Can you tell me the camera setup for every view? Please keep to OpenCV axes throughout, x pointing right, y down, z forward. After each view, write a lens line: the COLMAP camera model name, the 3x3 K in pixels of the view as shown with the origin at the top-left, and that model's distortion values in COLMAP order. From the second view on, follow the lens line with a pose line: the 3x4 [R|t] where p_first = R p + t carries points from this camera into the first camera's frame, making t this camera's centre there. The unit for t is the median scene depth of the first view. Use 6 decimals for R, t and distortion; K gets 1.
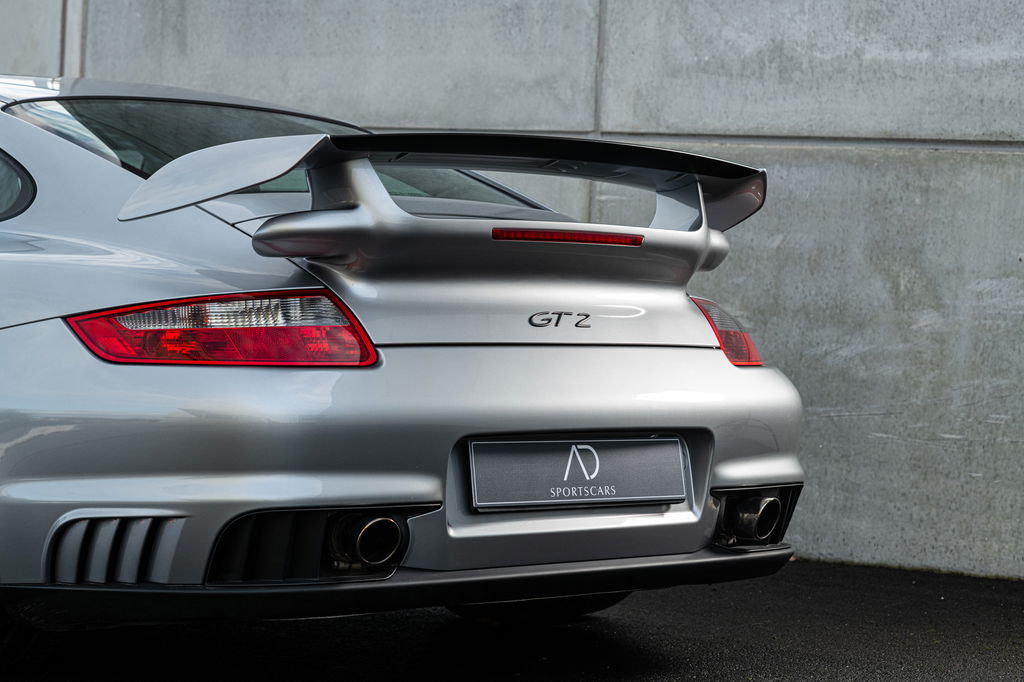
lens RADIAL K [[2398.6, 0, 512.0], [0, 2398.6, 341.0], [0, 0, 1]] dist [-0.069263, -0.440327]
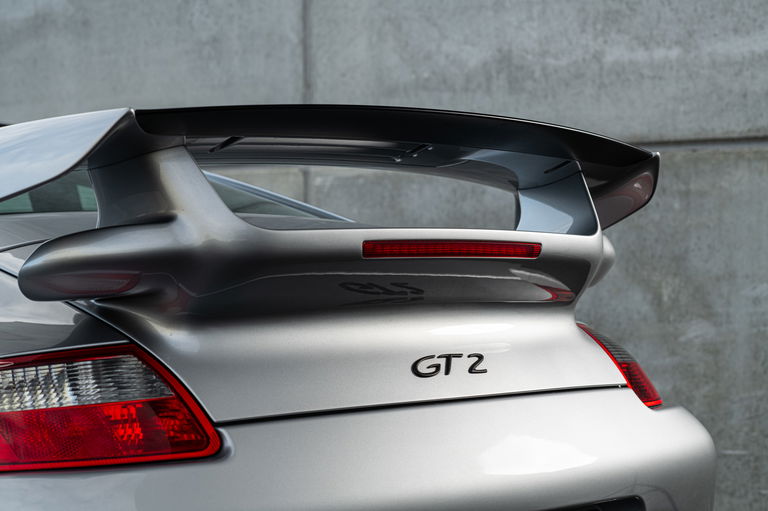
lens RADIAL K [[1798.9, 0, 384.0], [0, 1798.9, 255.5], [0, 0, 1]] dist [-0.069263, -0.440327]
pose [[0.987297, -0.057522, 0.148109, -0.051666], [0.065707, 0.996536, -0.050969, -0.010353], [-0.144664, 0.060053, 0.987657, 0.316792]]
